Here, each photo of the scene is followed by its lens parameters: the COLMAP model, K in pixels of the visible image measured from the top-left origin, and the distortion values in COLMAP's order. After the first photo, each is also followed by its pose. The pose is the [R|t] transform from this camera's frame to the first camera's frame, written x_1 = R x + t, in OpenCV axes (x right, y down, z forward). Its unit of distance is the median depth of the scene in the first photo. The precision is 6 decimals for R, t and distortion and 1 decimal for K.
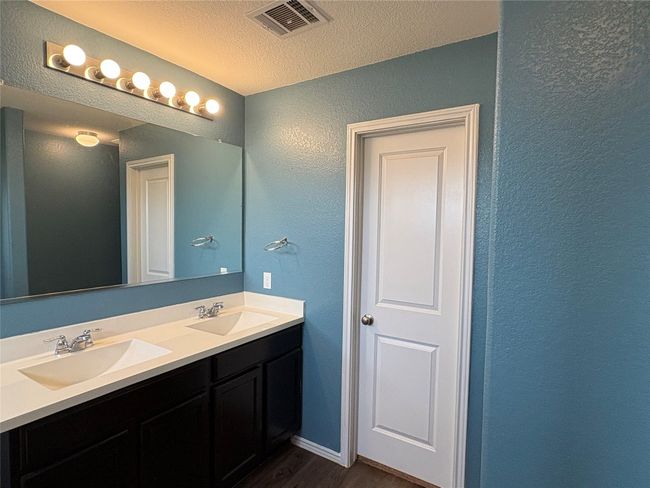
lens RADIAL K [[355.7, 0, 325.0], [0, 355.7, 244.0], [0, 0, 1]] dist [-0.000089, 0.000104]
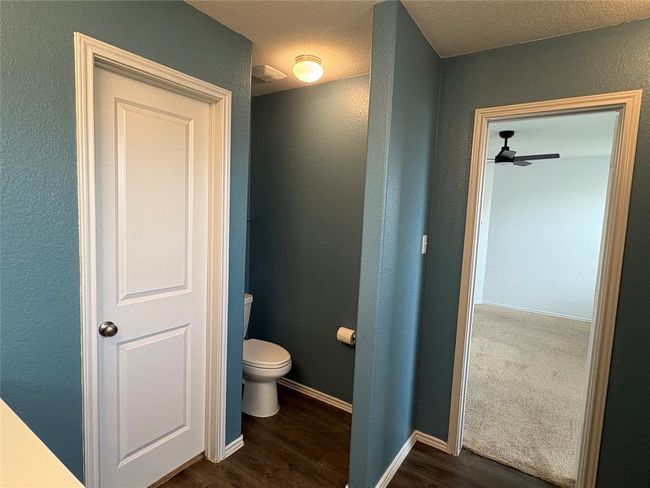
lens RADIAL K [[355.7, 0, 325.0], [0, 355.7, 244.0], [0, 0, 1]] dist [-0.000089, 0.000104]
pose [[0.029632, -0.105521, 0.993975, -0.607467], [0.004883, 0.994416, 0.105422, -0.033974], [-0.999549, 0.001730, 0.029982, 0.580832]]
